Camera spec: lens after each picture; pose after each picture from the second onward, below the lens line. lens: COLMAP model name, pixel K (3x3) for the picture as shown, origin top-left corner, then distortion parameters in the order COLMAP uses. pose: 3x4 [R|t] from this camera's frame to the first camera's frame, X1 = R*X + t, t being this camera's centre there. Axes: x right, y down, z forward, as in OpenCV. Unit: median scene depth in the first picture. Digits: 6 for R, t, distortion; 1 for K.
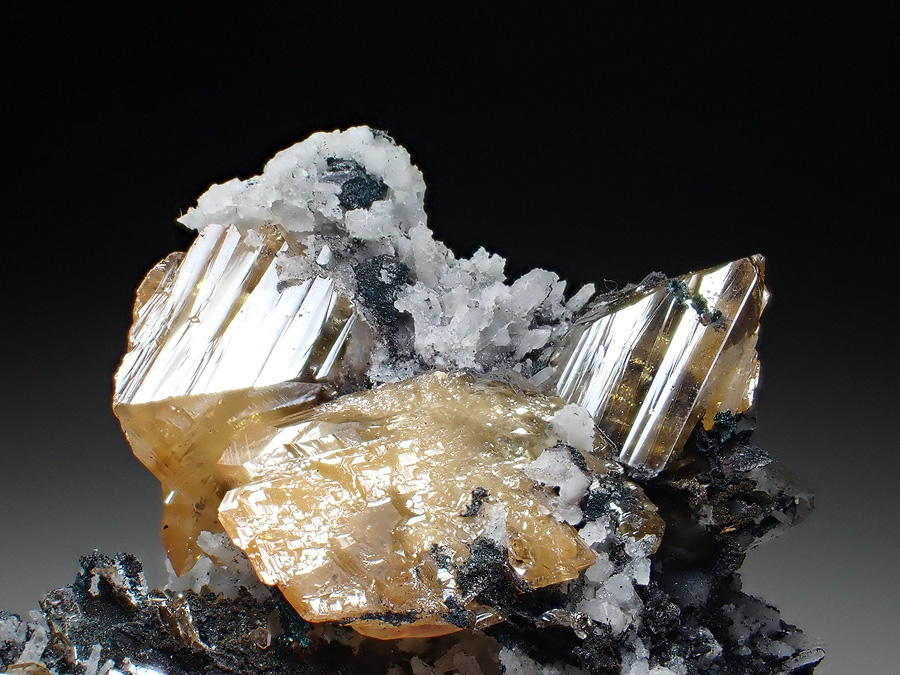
lens RADIAL K [[2247.6, 0, 477.8], [0, 2247.6, 337.1], [0, 0, 1]] dist [0.003429, -0.274403]
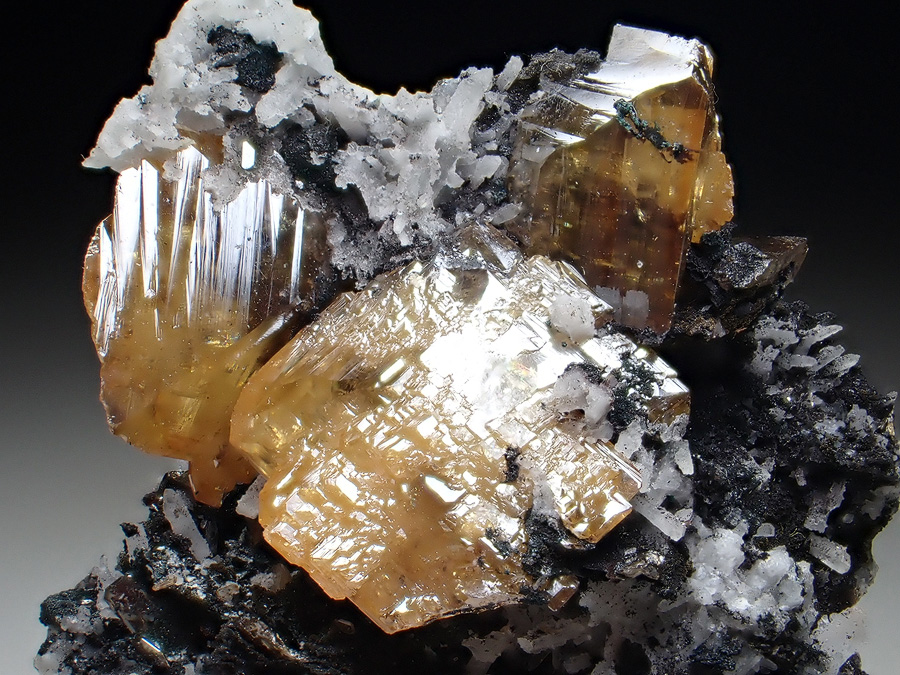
lens RADIAL K [[2247.6, 0, 477.8], [0, 2247.6, 337.1], [0, 0, 1]] dist [0.003429, -0.274403]
pose [[0.953982, -0.299395, -0.016746, 0.016182], [0.271685, 0.839354, 0.470820, -0.386660], [-0.126905, -0.453704, 0.882070, 0.131006]]
